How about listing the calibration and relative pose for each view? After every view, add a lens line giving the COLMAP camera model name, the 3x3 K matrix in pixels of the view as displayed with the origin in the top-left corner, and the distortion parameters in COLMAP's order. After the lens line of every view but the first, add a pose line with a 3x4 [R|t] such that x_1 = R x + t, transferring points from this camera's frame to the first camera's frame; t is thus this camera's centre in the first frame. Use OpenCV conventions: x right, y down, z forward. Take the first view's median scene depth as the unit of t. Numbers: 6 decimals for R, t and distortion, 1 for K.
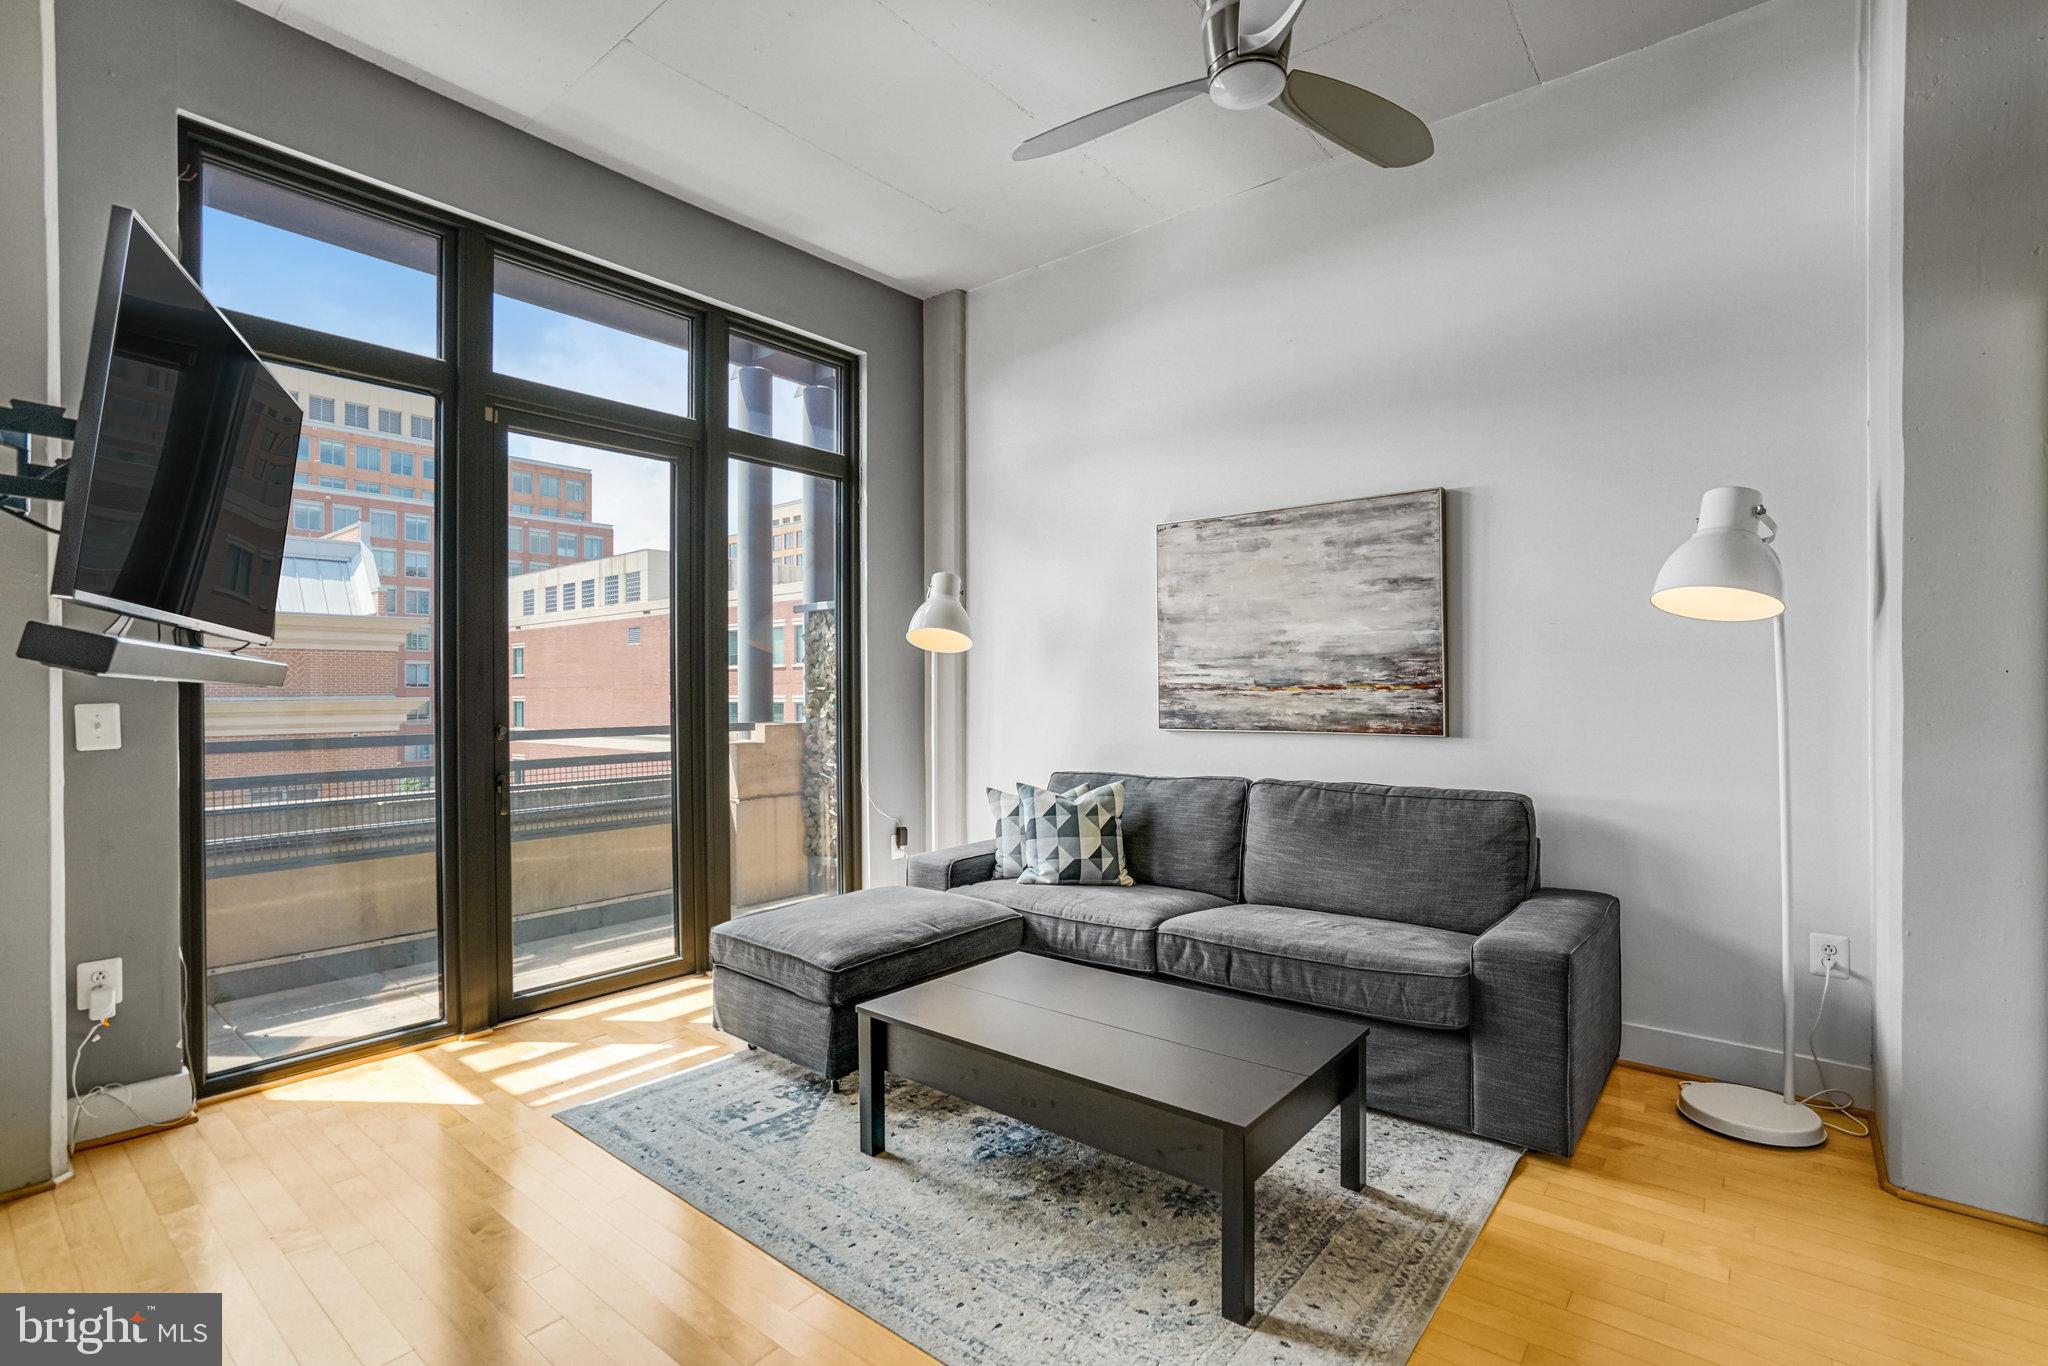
lens RADIAL K [[948.2, 0, 1012.7], [0, 948.2, 692.8], [0, 0, 1]] dist [-0.044778, 0.021185]
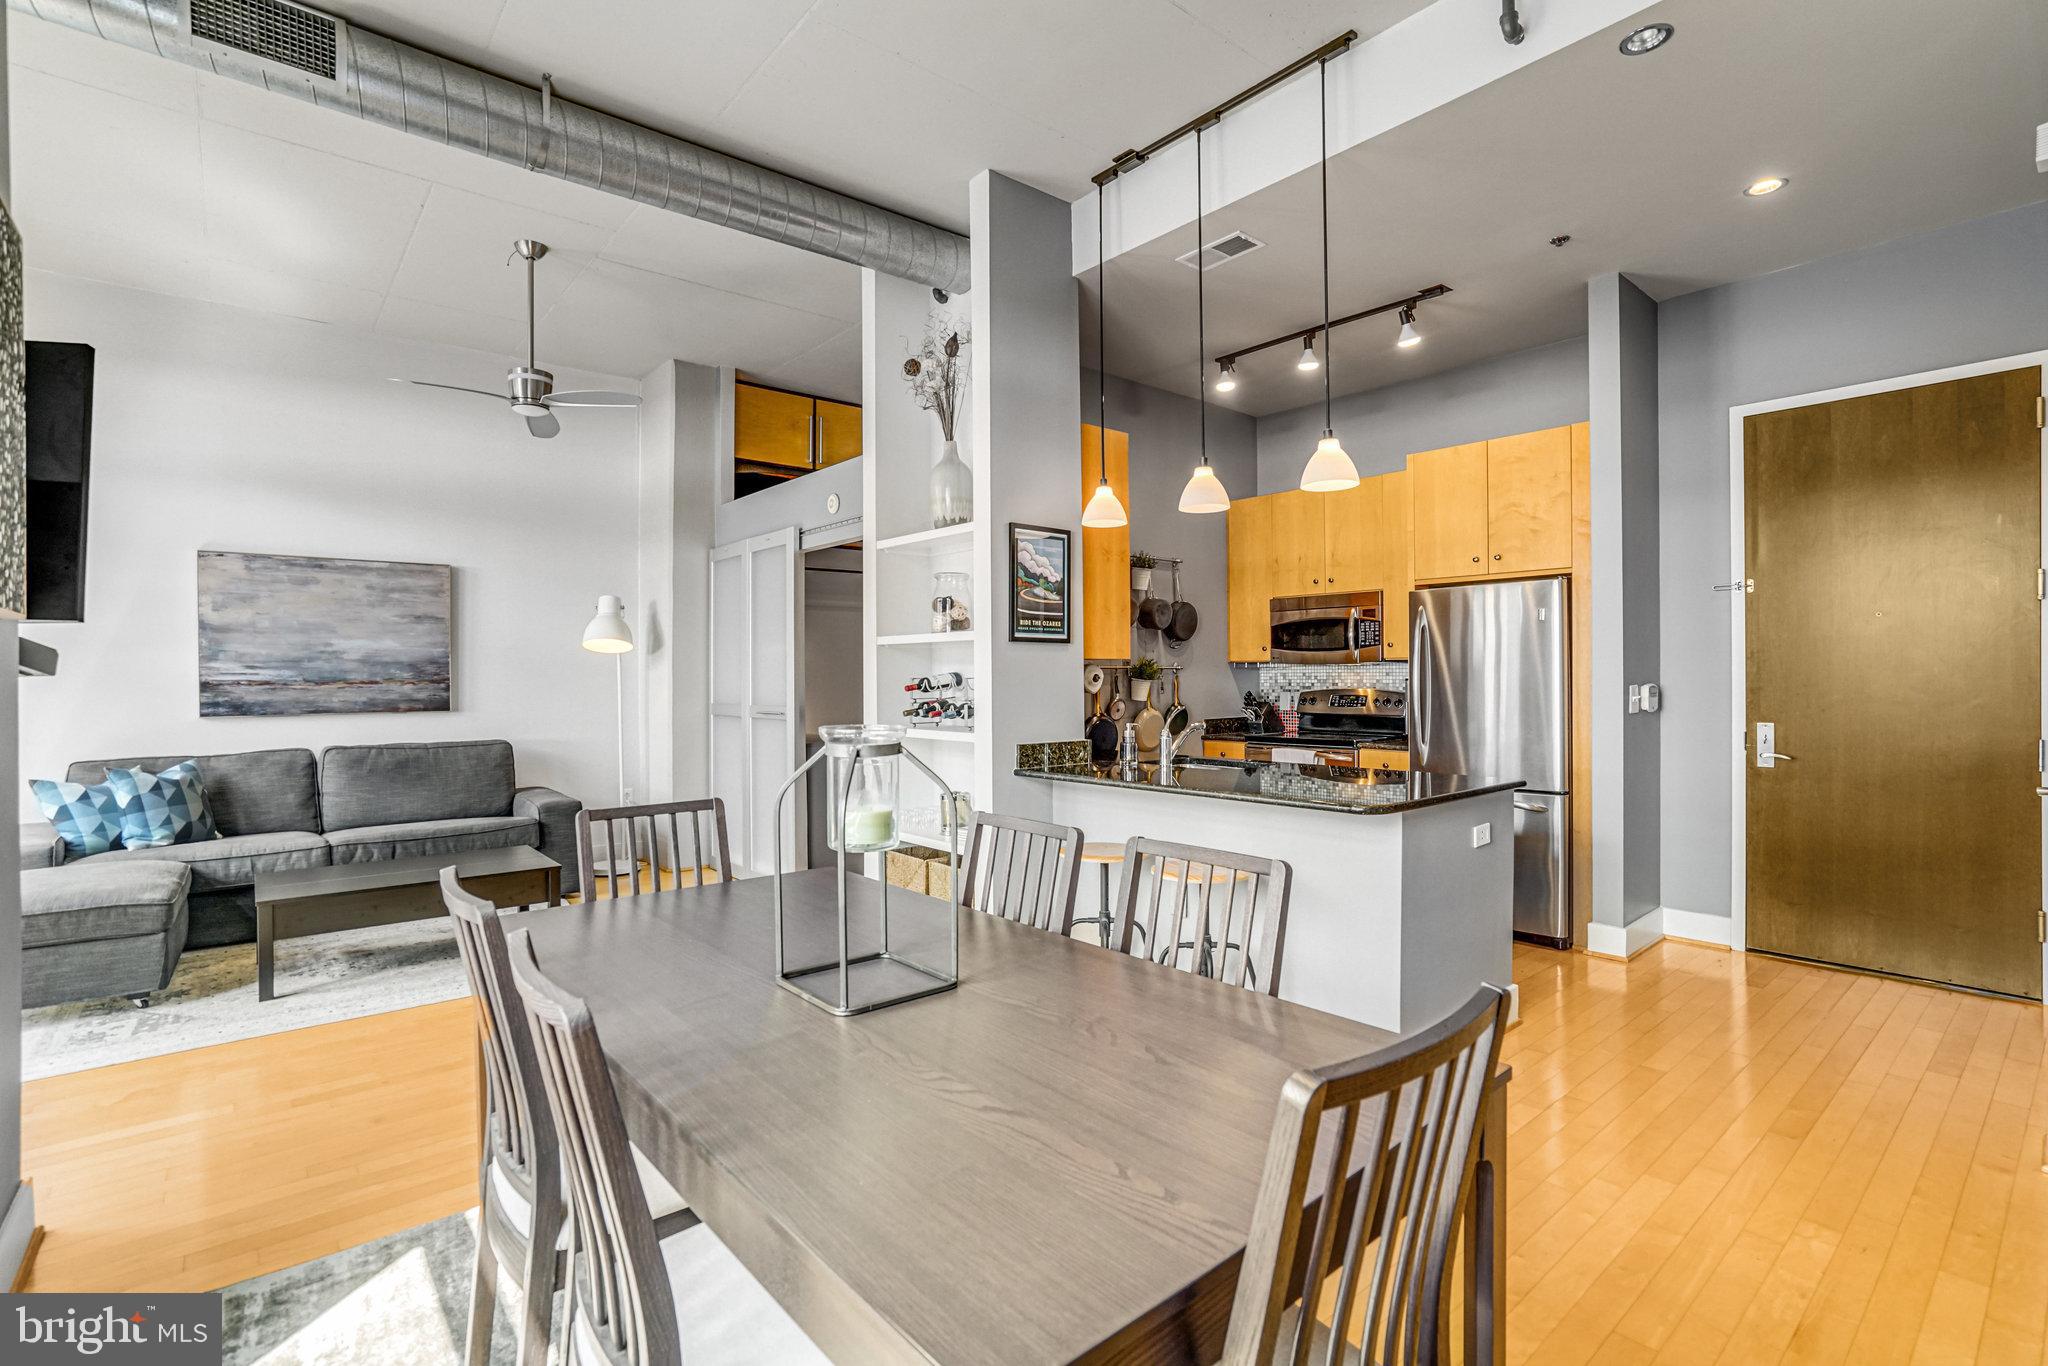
lens RADIAL K [[948.2, 0, 1021.0], [0, 948.2, 677.1], [0, 0, 1]] dist [-0.044778, 0.021185]
pose [[0.181001, 0.002734, 0.983479, -0.913321], [0.008092, 0.999958, -0.004269, -0.000124], [-0.983450, 0.008731, 0.180971, -0.287260]]
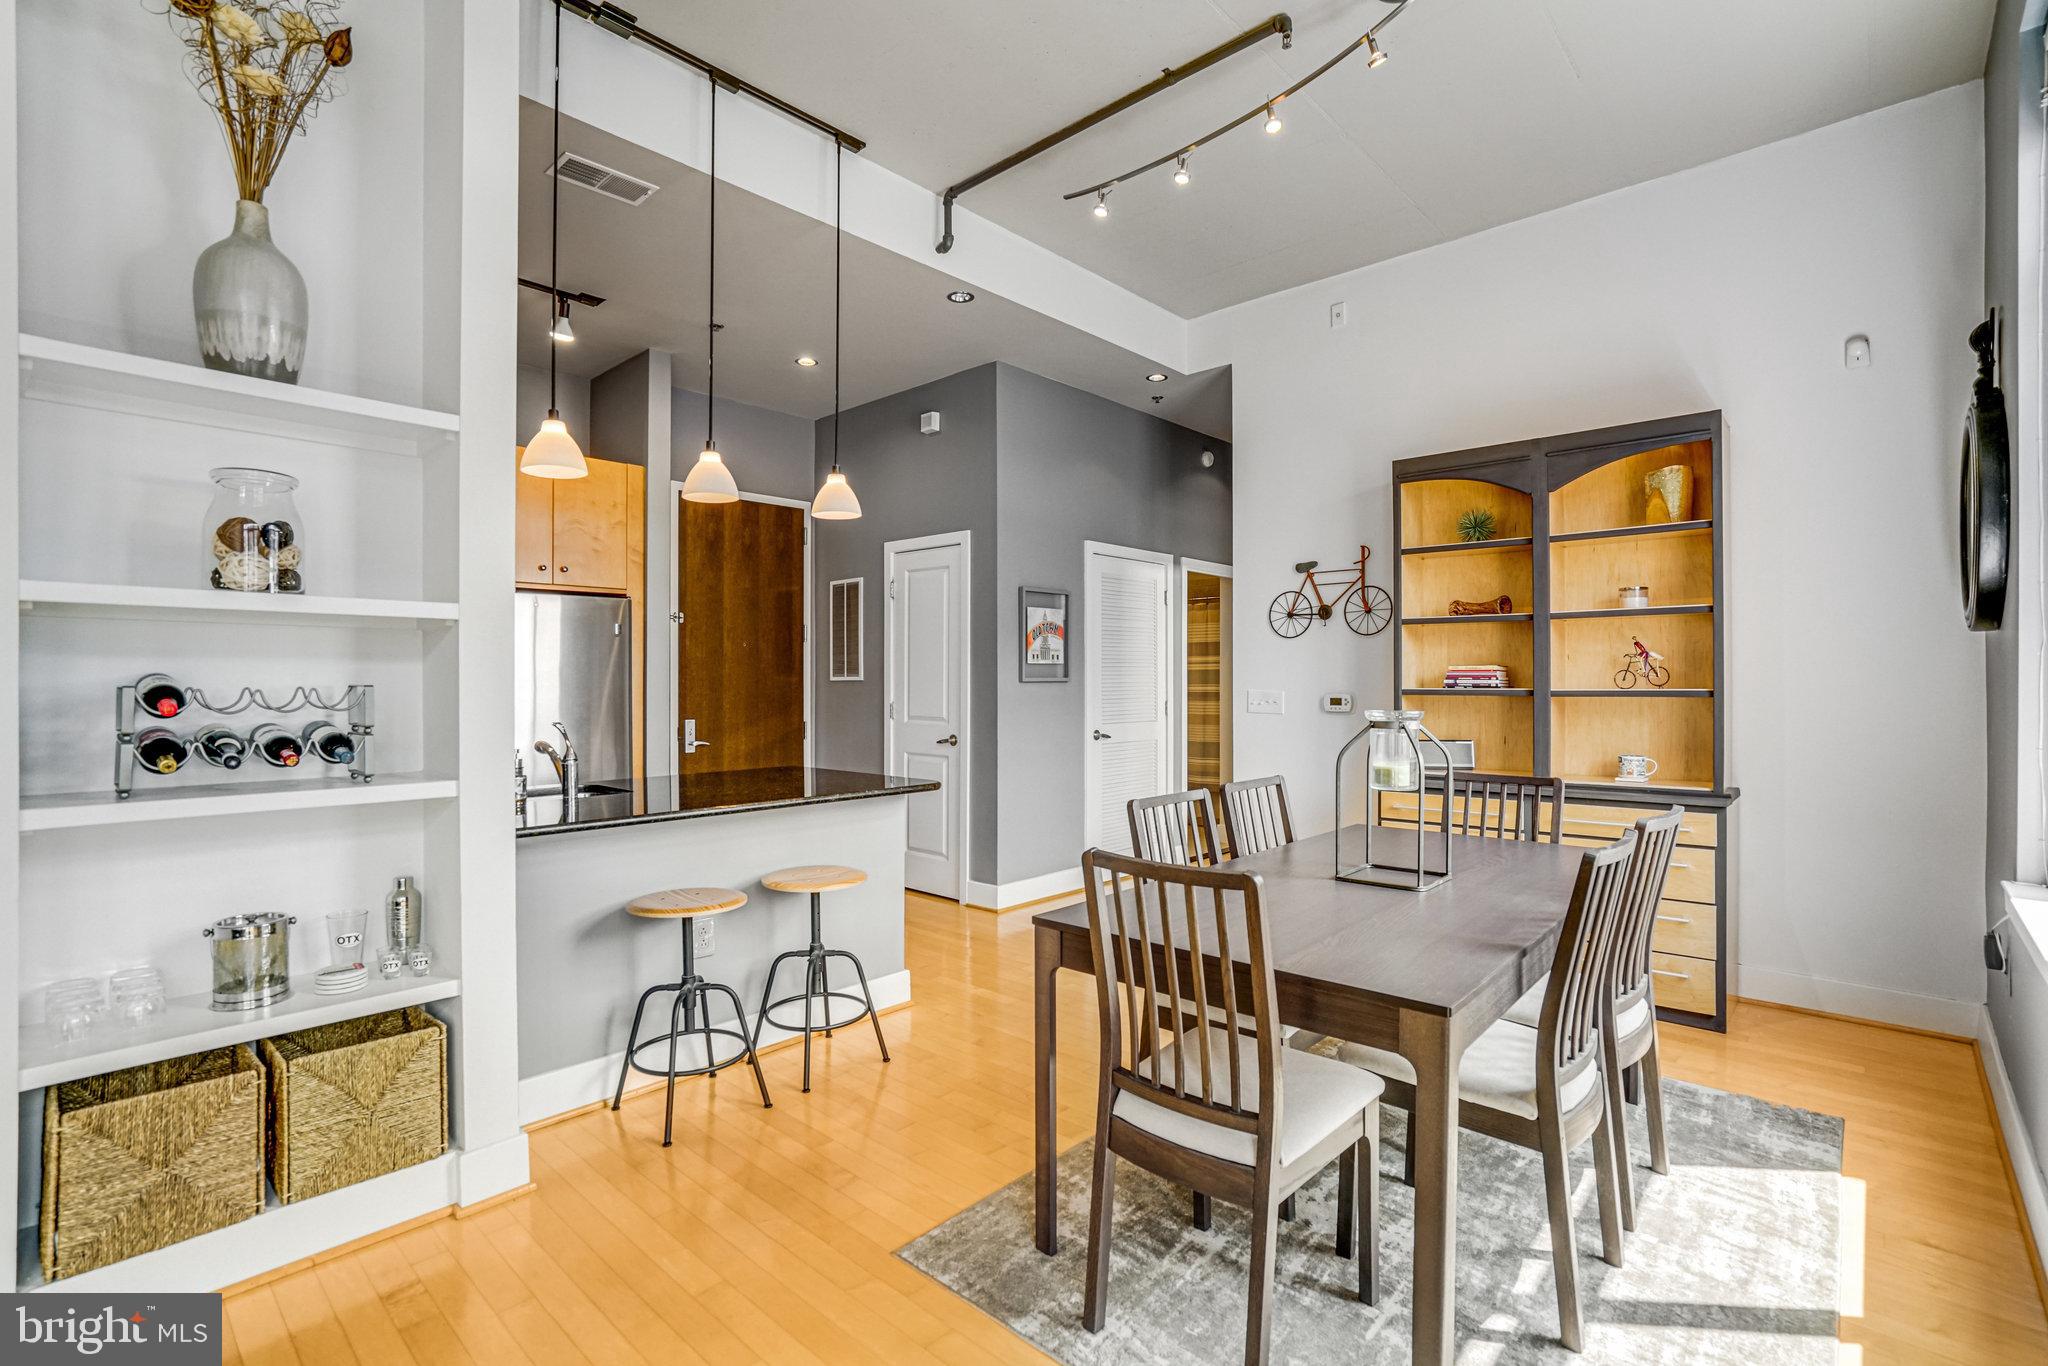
lens RADIAL K [[948.2, 0, 1000.5], [0, 948.2, 678.3], [0, 0, 1]] dist [-0.044778, 0.021185]
pose [[-0.997826, 0.008323, 0.065381, -0.282759], [0.008334, 0.999965, -0.000110, -0.005531], [-0.065380, 0.000435, -0.997860, 0.515804]]
